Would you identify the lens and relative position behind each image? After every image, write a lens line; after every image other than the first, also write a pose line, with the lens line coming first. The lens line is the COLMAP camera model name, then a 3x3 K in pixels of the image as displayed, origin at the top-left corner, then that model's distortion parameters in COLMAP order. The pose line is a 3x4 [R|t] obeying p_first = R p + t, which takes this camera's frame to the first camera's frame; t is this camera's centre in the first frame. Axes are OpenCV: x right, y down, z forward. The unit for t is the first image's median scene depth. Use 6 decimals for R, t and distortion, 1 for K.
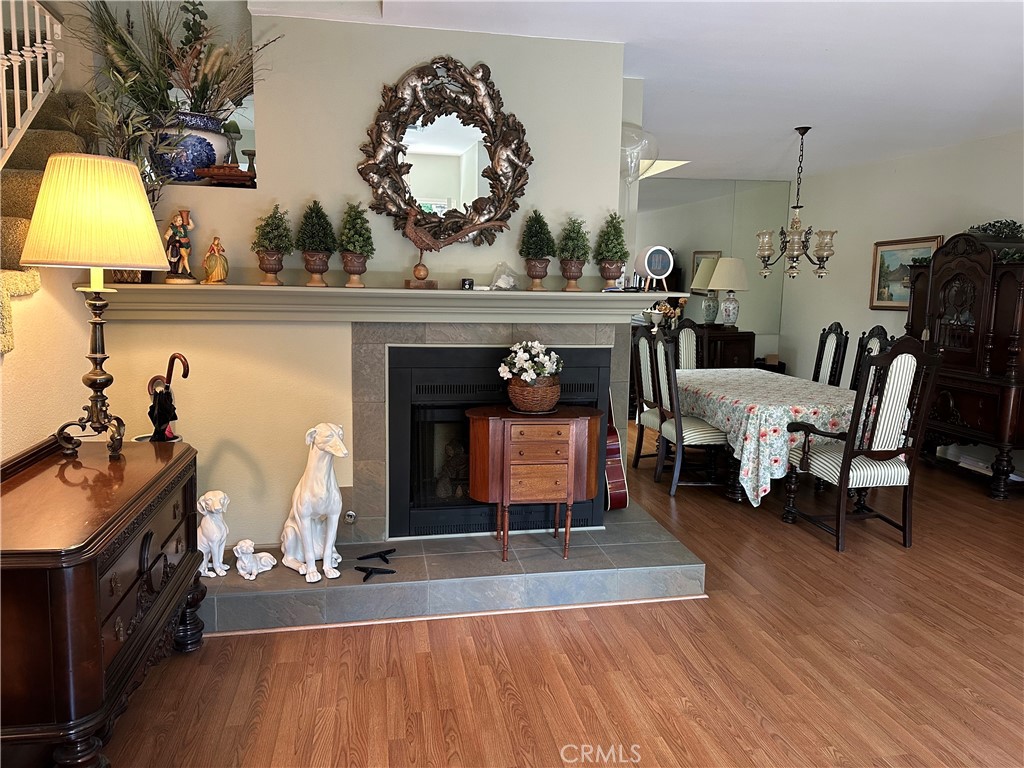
lens RADIAL K [[715.3, 0, 494.8], [0, 715.3, 384.9], [0, 0, 1]] dist [0.045230, -0.038012]
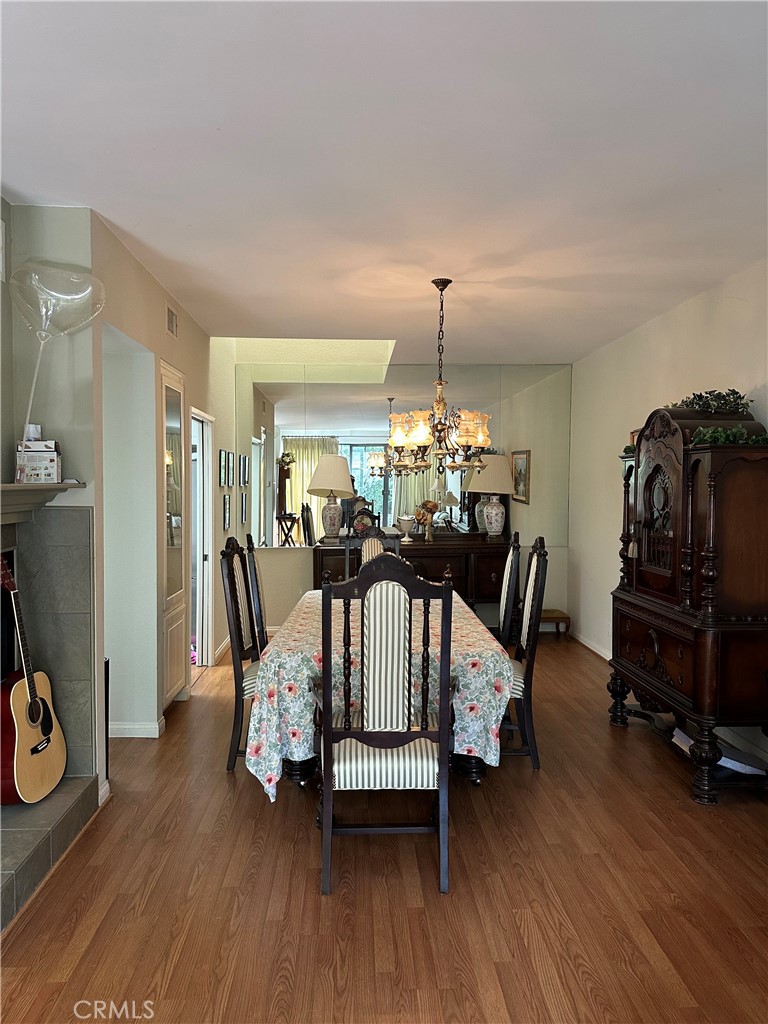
lens RADIAL K [[715.3, 0, 380.4], [0, 715.3, 506.6], [0, 0, 1]] dist [0.045230, -0.038012]
pose [[0.990749, 0.002916, -0.135675, 0.547897], [-0.019271, 0.992661, -0.119389, -0.027363], [0.134331, 0.120899, 0.983534, 0.311168]]
